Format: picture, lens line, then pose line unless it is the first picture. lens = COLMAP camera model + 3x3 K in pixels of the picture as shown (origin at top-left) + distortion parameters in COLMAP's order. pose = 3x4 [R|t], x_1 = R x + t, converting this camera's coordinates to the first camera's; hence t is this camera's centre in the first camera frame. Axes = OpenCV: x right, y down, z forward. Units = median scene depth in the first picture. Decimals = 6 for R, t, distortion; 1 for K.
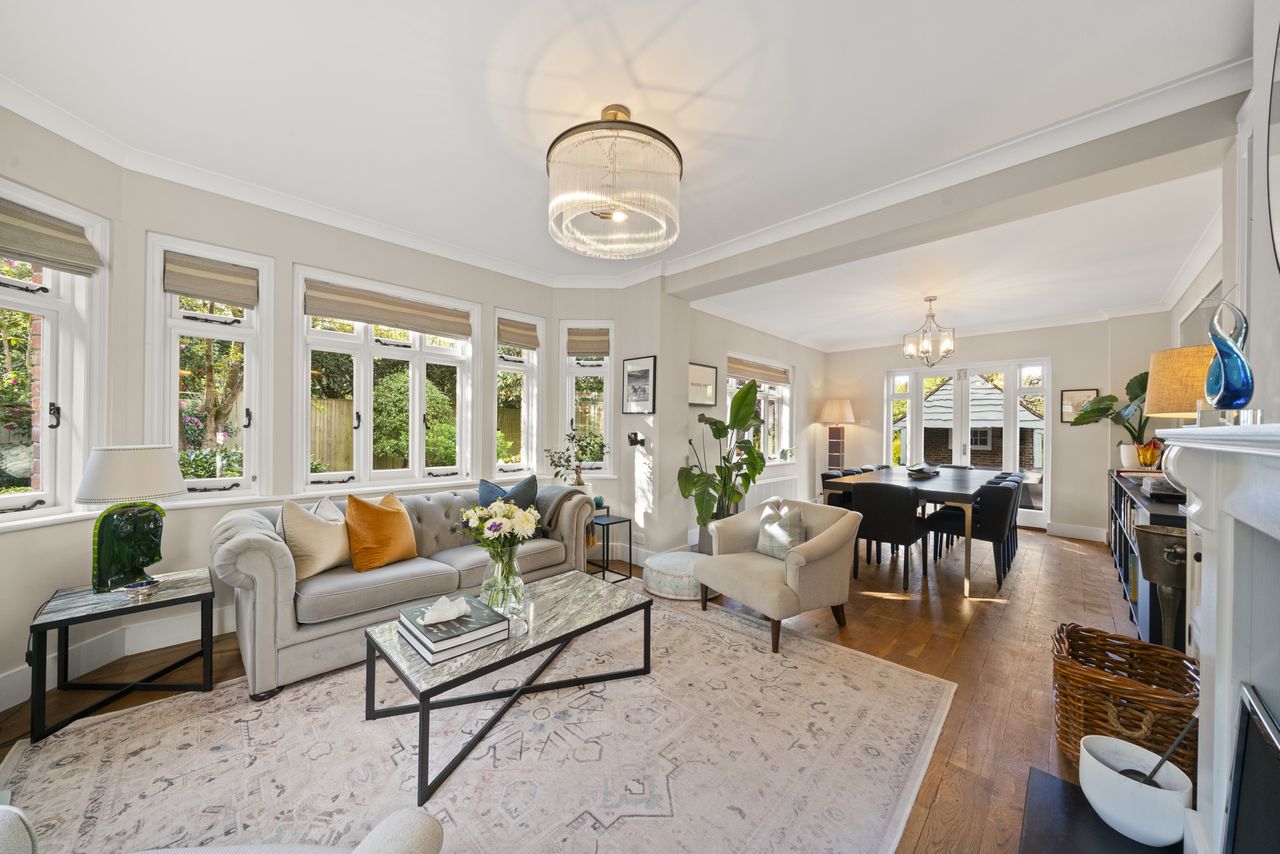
lens RADIAL K [[443.9, 0, 643.2], [0, 443.9, 430.5], [0, 0, 1]] dist [-0.000639, -0.000051]
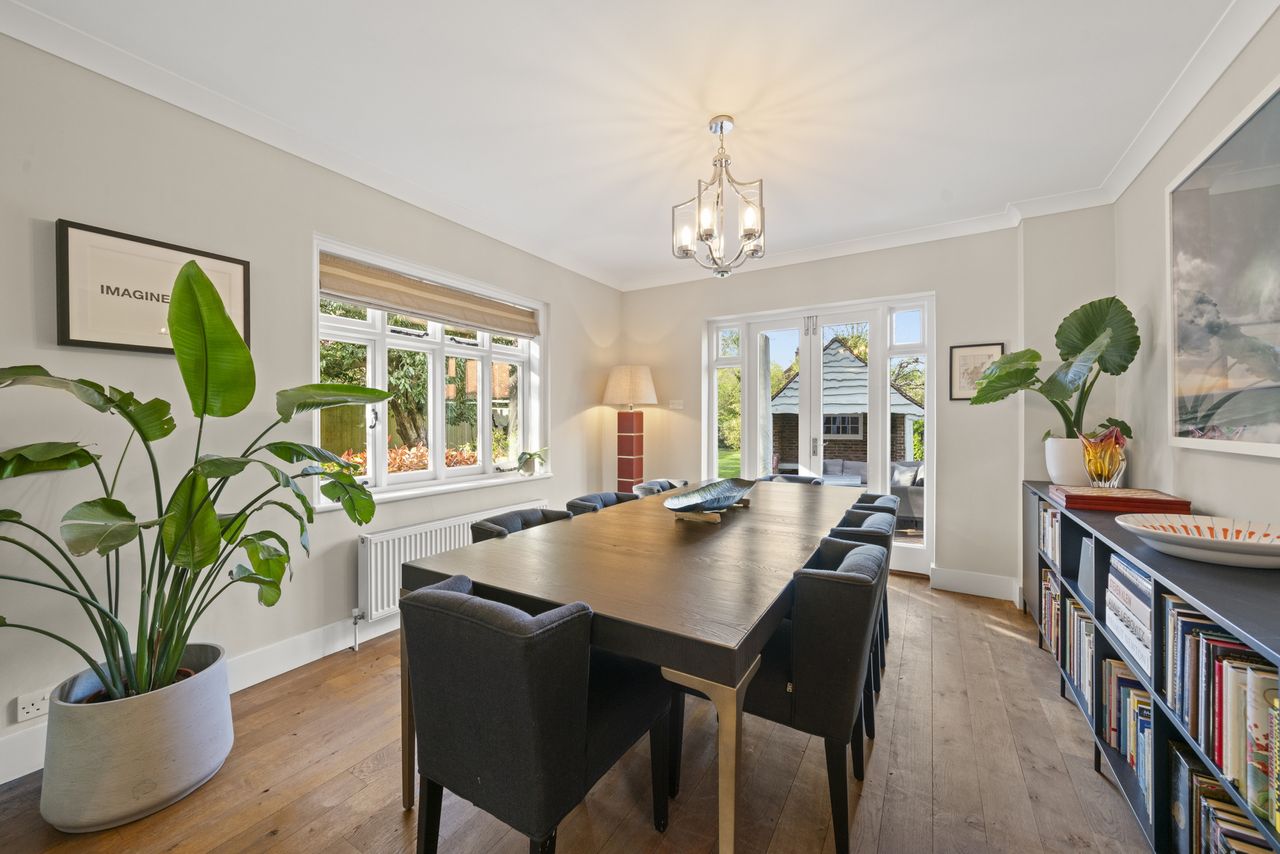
lens RADIAL K [[485.3, 0, 640.3], [0, 485.3, 423.5], [0, 0, 1]] dist [-0.001083, -0.000066]
pose [[0.974266, -0.011012, 0.225133, 0.336451], [0.009556, 0.999926, 0.007557, 0.003730], [-0.225199, -0.005211, 0.974299, 0.396986]]
